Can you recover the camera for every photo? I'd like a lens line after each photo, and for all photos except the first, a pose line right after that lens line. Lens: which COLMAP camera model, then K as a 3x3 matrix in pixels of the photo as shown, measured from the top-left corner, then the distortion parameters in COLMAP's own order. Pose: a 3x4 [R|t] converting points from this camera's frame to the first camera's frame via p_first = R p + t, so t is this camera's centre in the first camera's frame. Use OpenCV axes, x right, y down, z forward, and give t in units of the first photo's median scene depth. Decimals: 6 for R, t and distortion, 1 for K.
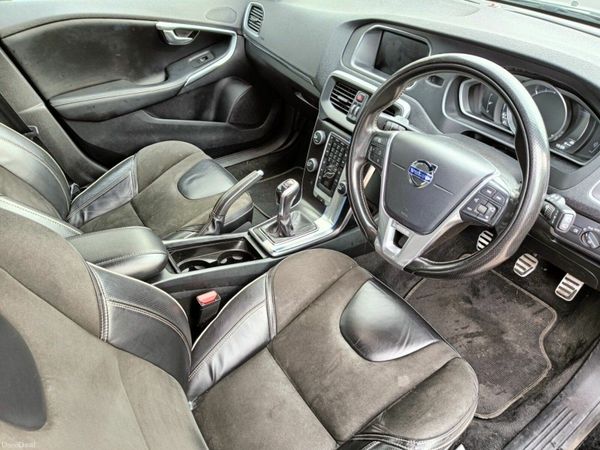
lens RADIAL K [[397.6, 0, 300.0], [0, 397.6, 225.0], [0, 0, 1]] dist [0.005033, -0.000221]
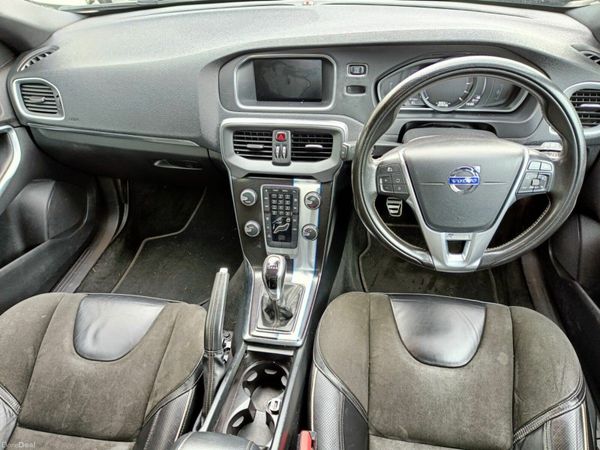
lens RADIAL K [[397.6, 0, 300.0], [0, 397.6, 225.0], [0, 0, 1]] dist [0.005033, -0.000221]
pose [[0.699633, -0.511802, 0.498571, -0.335233], [0.512713, 0.845607, 0.148570, -0.245060], [-0.497634, 0.151679, 0.854022, 0.235369]]
